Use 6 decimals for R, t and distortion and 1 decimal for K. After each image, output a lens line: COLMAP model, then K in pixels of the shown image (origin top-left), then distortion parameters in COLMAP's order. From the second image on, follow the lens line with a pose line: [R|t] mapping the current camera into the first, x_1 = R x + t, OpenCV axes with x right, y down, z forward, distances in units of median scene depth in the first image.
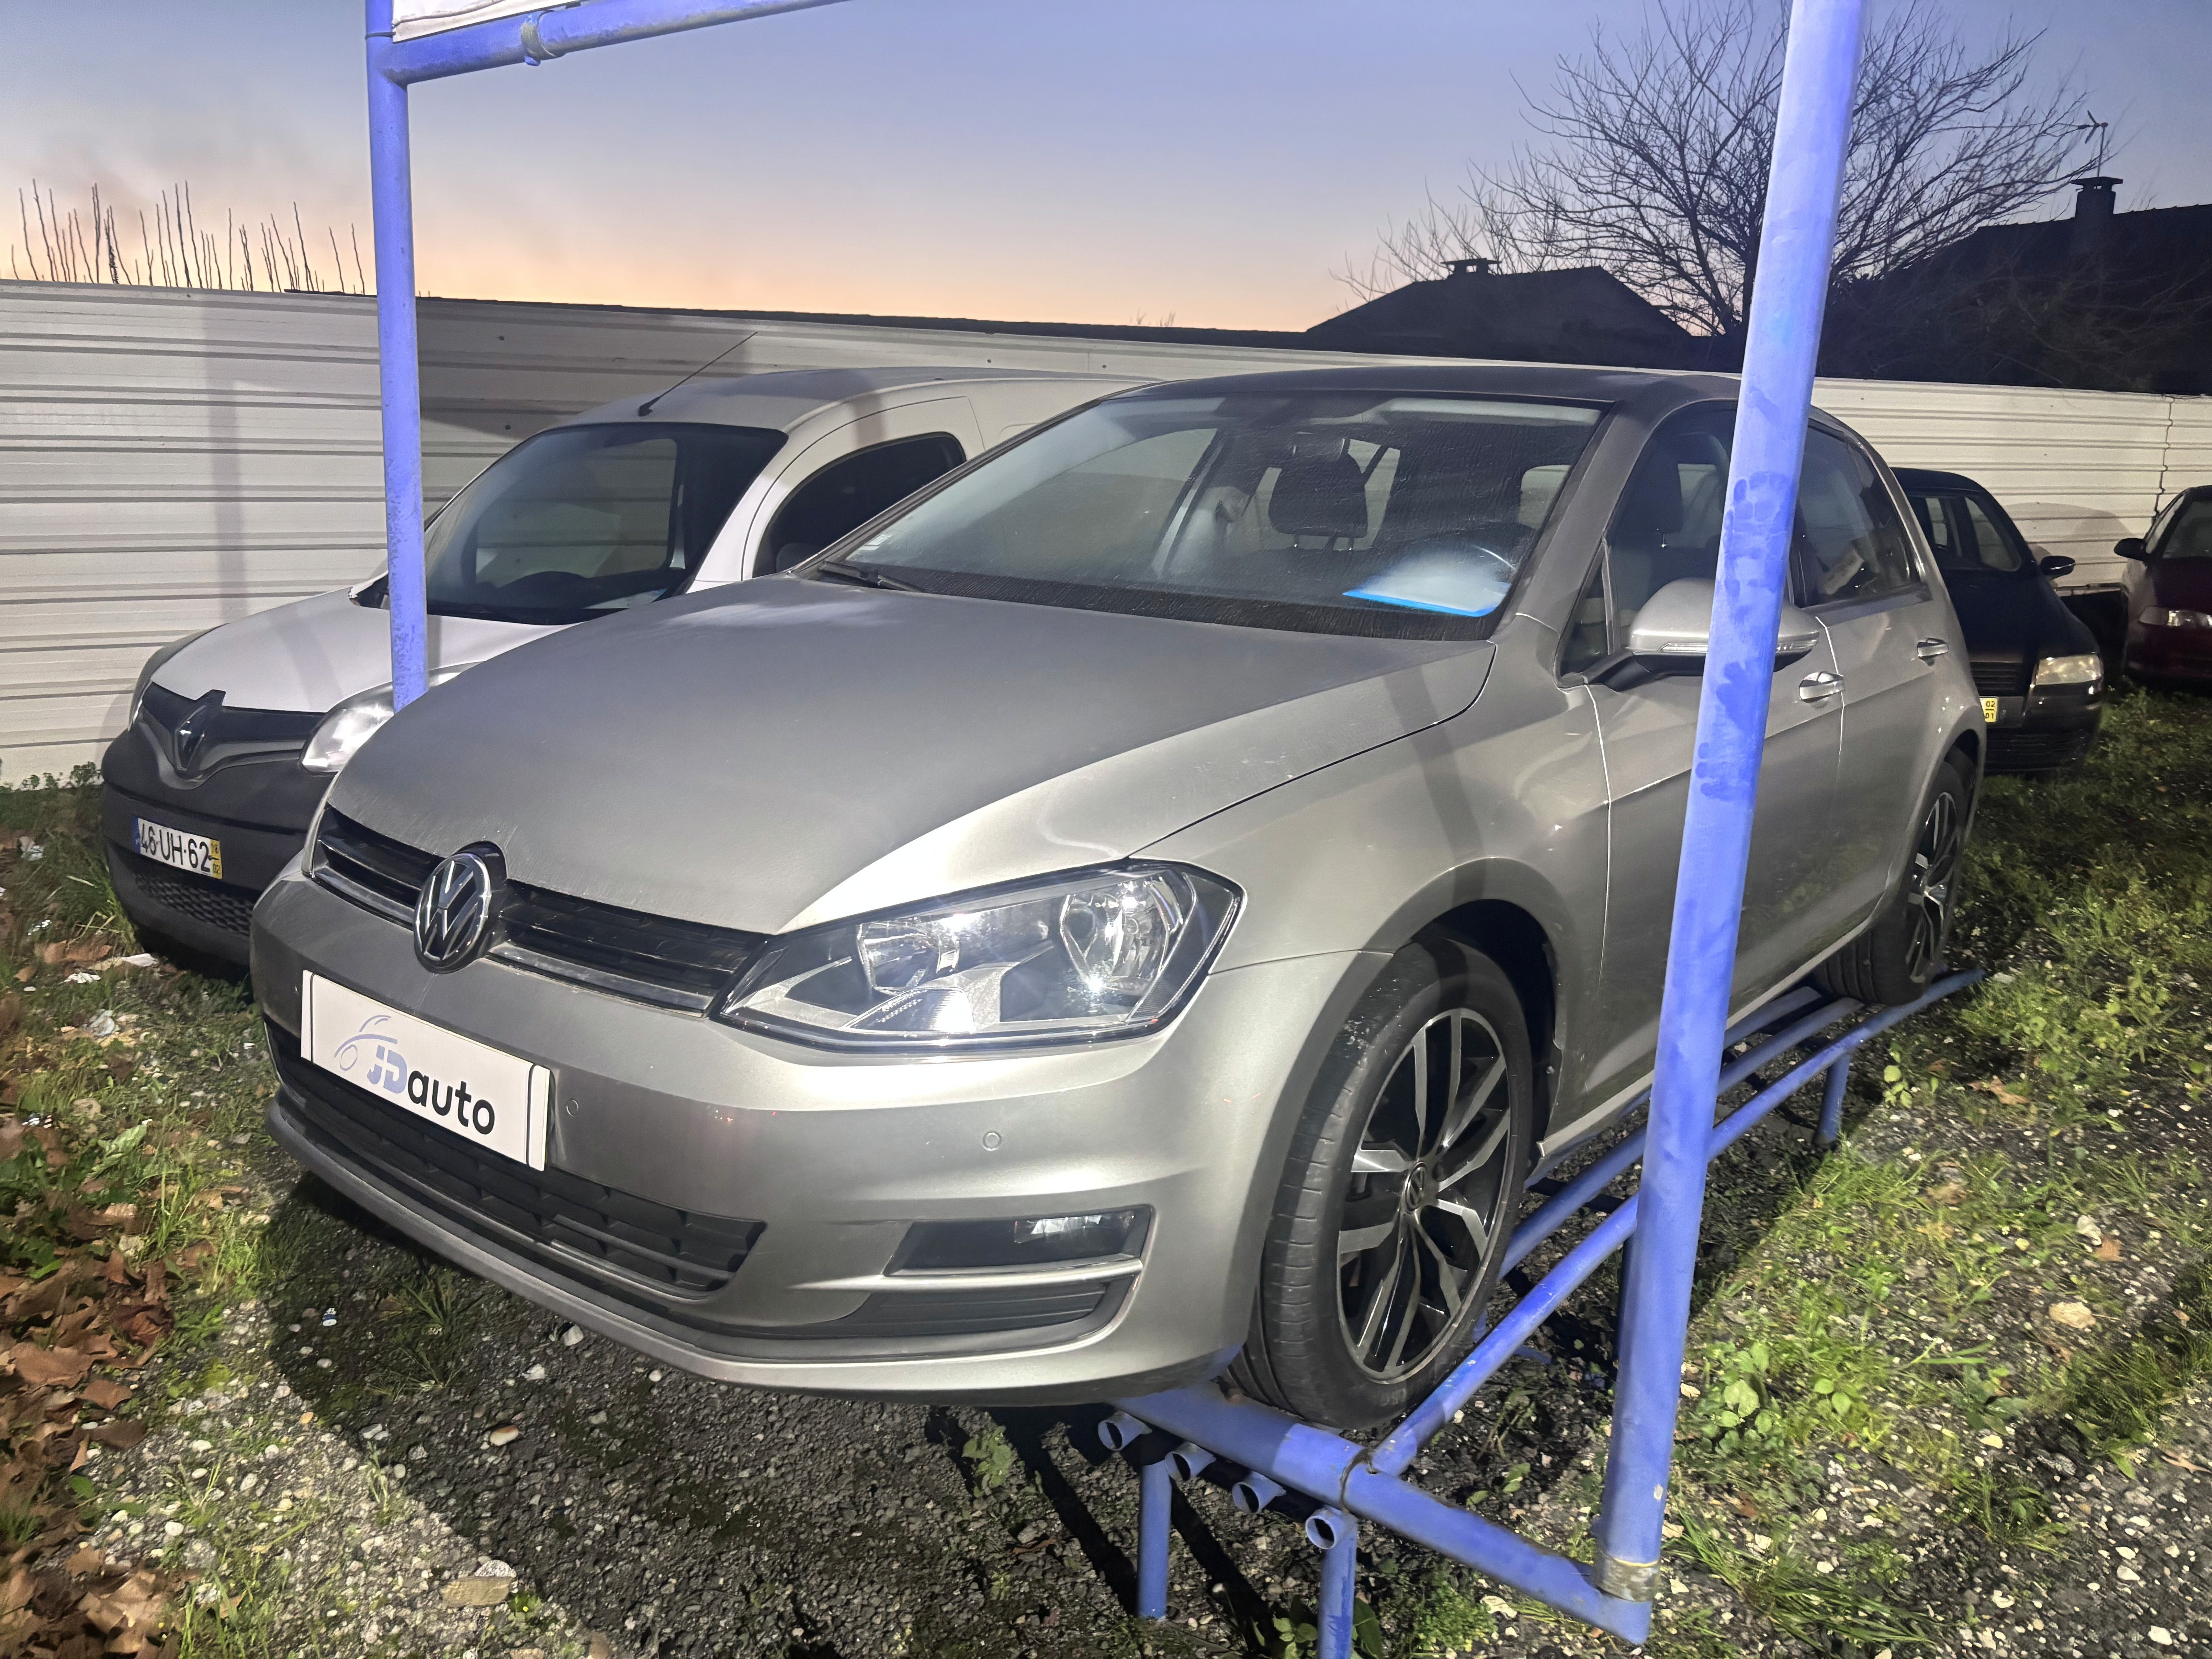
lens RADIAL K [[1677.9, 0, 1106.0], [0, 1677.9, 829.5], [0, 0, 1]] dist [-0.006070, -0.000972]
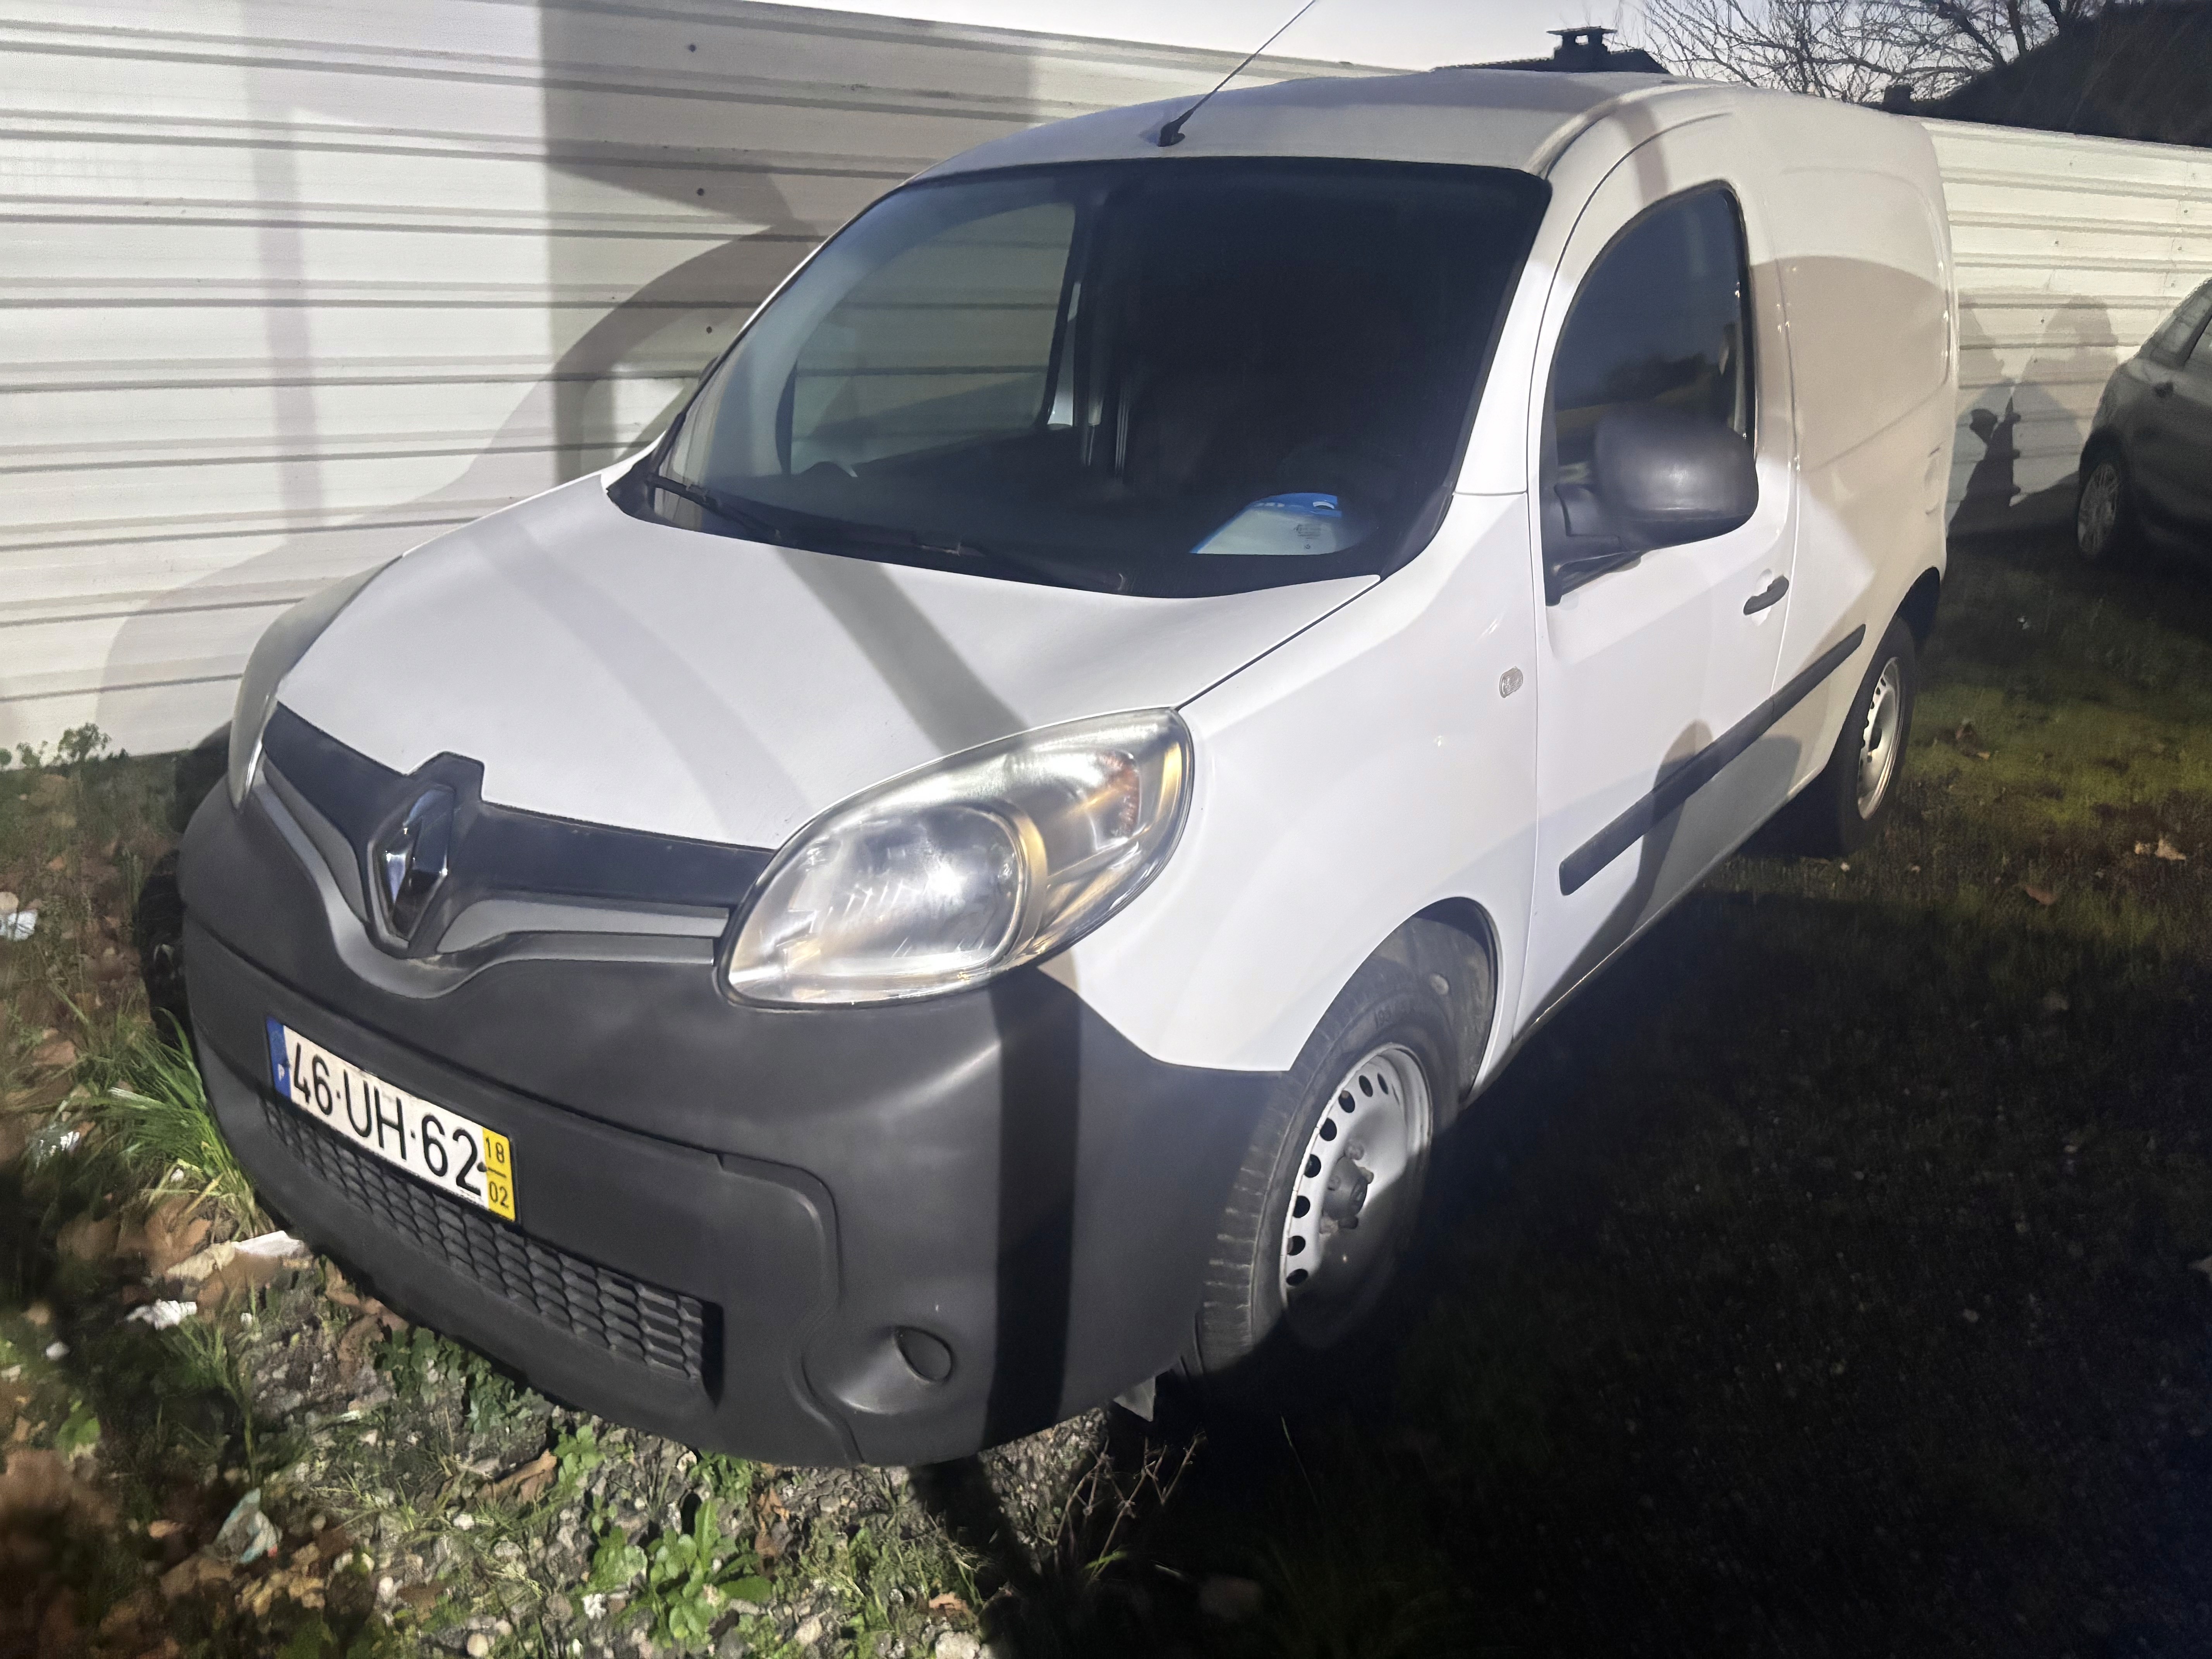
lens RADIAL K [[1750.4, 0, 1106.0], [0, 1750.4, 829.5], [0, 0, 1]] dist [-0.006926, -0.004899]
pose [[0.999966, 0.004523, 0.006877, -0.247130], [-0.005166, 0.995310, 0.096595, -0.073451], [-0.006407, -0.096628, 0.995300, 0.367029]]
